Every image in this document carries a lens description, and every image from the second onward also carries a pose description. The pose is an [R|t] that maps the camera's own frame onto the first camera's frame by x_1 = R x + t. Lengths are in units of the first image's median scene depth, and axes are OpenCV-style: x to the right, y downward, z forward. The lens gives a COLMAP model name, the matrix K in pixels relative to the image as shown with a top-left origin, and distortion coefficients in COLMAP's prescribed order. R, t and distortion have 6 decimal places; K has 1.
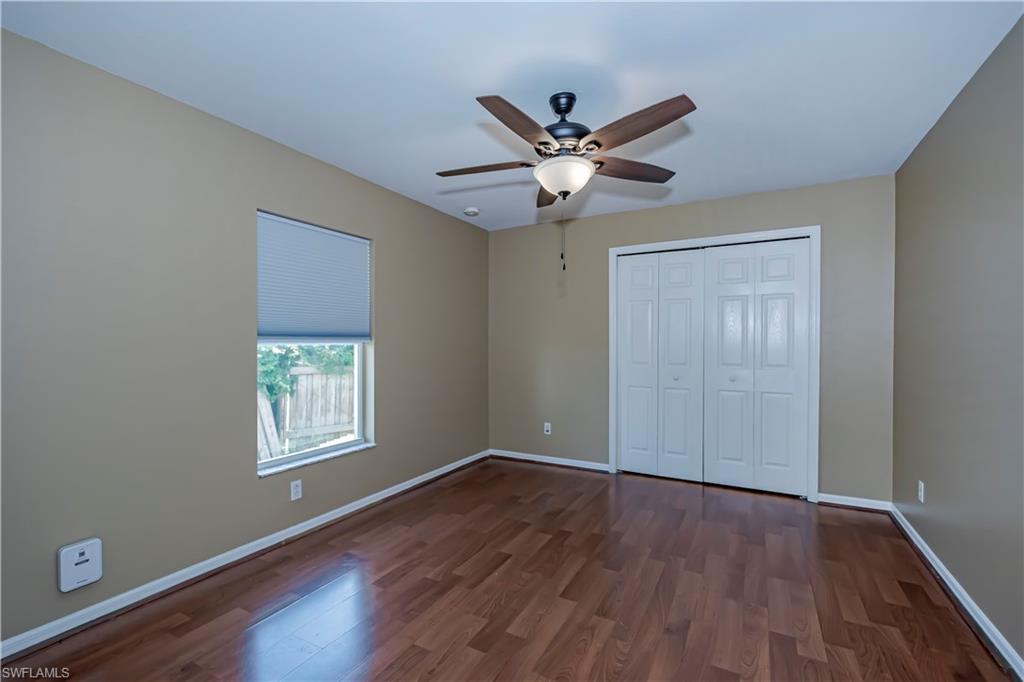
lens RADIAL K [[442.9, 0, 512.9], [0, 442.9, 356.1], [0, 0, 1]] dist [0.003786, 0.000049]
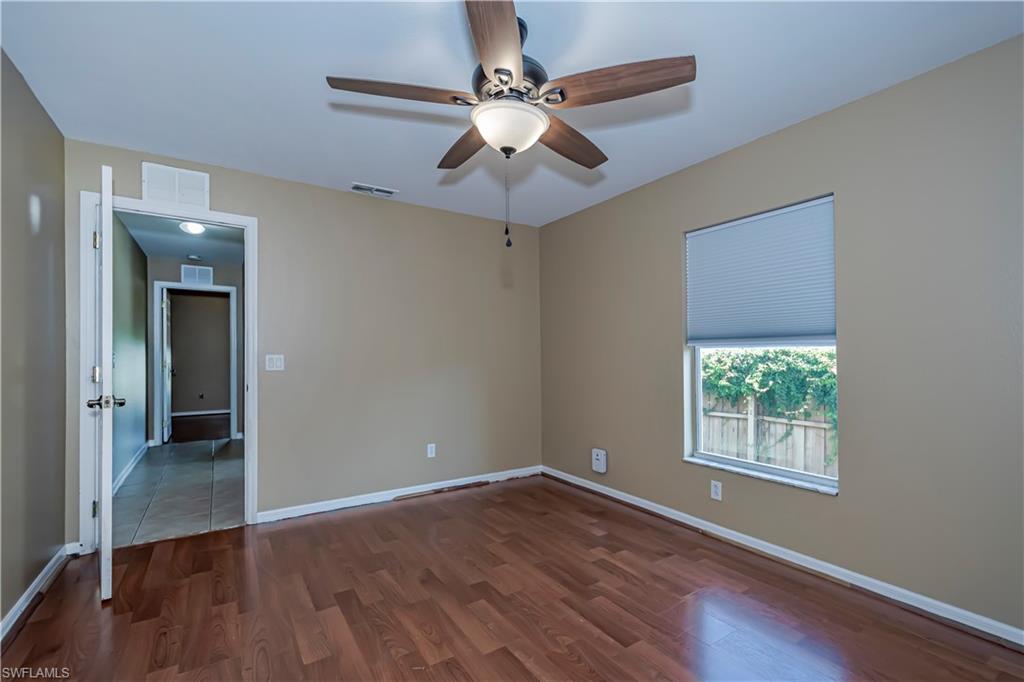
lens RADIAL K [[442.9, 0, 512.9], [0, 442.9, 356.1], [0, 0, 1]] dist [0.003786, 0.000049]
pose [[-0.467843, -0.000770, -0.883811, 0.826734], [-0.026201, 0.999572, 0.012999, -0.008910], [0.883423, 0.029238, -0.467663, 1.383436]]
